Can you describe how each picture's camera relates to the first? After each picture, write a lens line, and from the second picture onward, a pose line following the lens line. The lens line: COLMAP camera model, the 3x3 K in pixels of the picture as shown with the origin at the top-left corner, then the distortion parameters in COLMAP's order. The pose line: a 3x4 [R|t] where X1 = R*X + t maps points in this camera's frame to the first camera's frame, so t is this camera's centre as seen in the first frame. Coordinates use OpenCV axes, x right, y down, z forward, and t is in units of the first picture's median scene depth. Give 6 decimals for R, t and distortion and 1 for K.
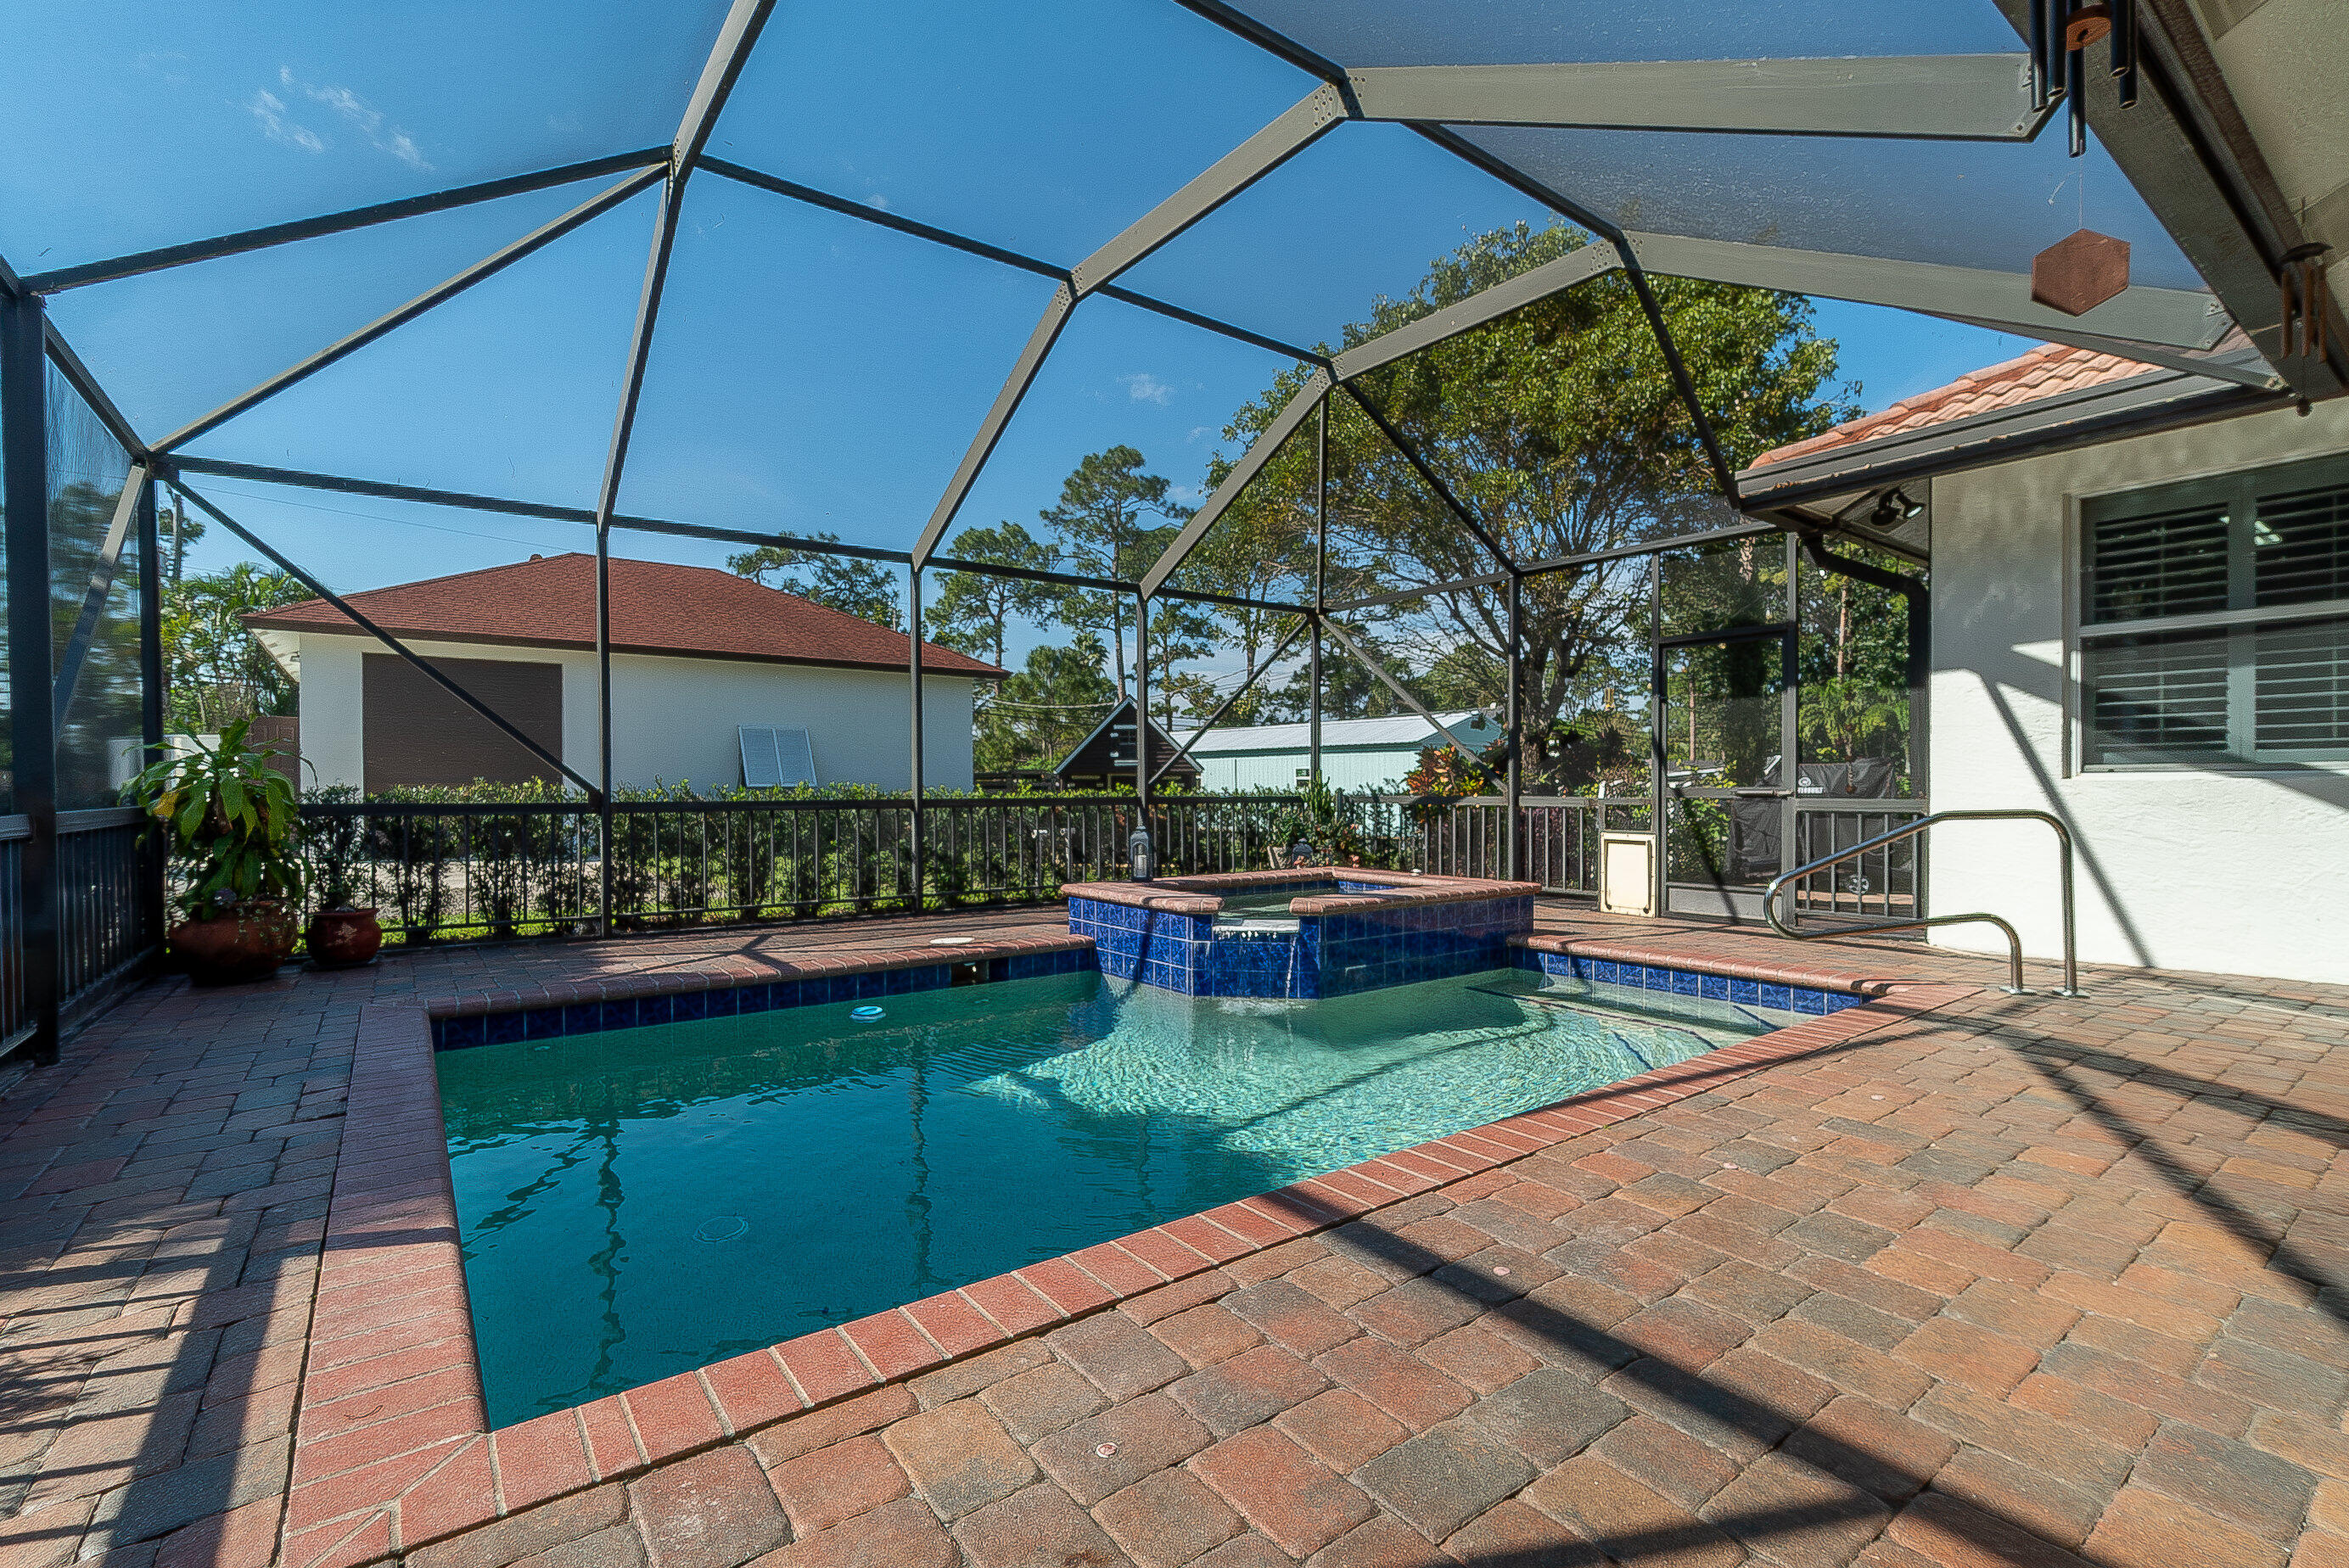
lens RADIAL K [[1043.5, 0, 1174.5], [0, 1043.5, 784.0], [0, 0, 1]] dist [0.014596, -0.000191]
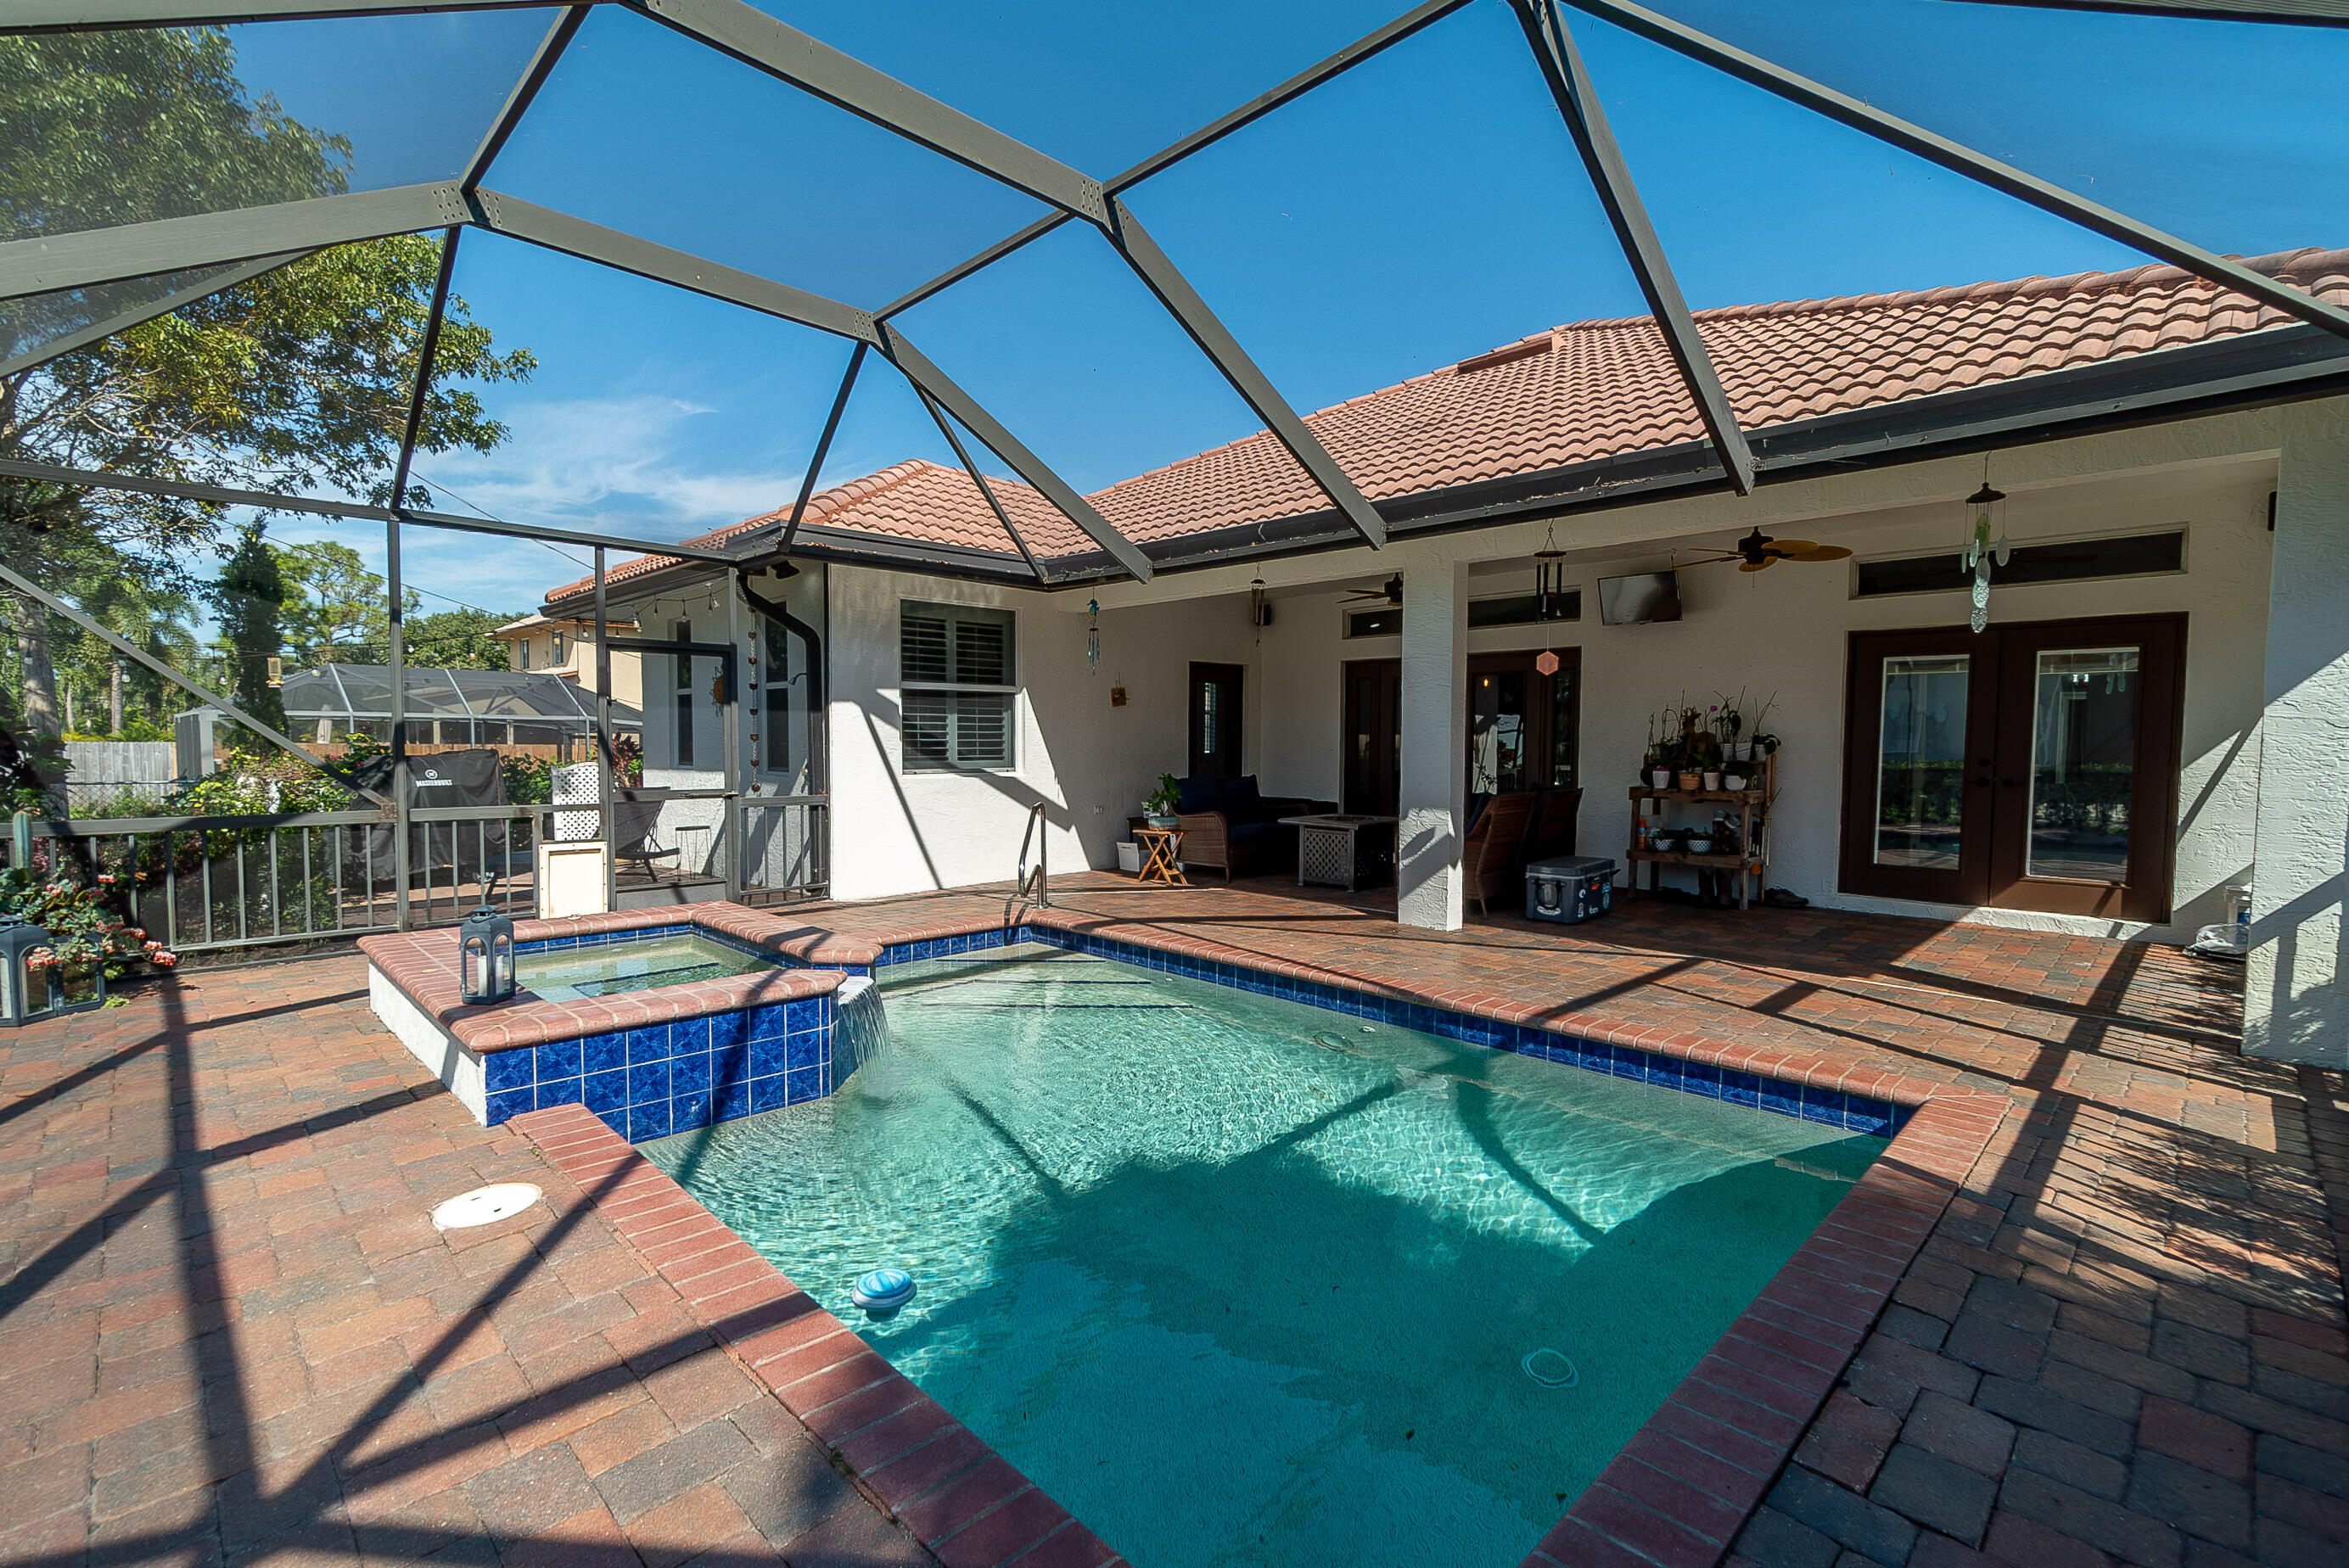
lens RADIAL K [[1043.5, 0, 1174.5], [0, 1043.5, 784.0], [0, 0, 1]] dist [0.014596, -0.000191]
pose [[-0.141335, -0.035890, 0.989311, -0.795915], [-0.006658, 0.999354, 0.035303, -0.057720], [-0.989939, -0.001597, -0.141483, 0.875111]]
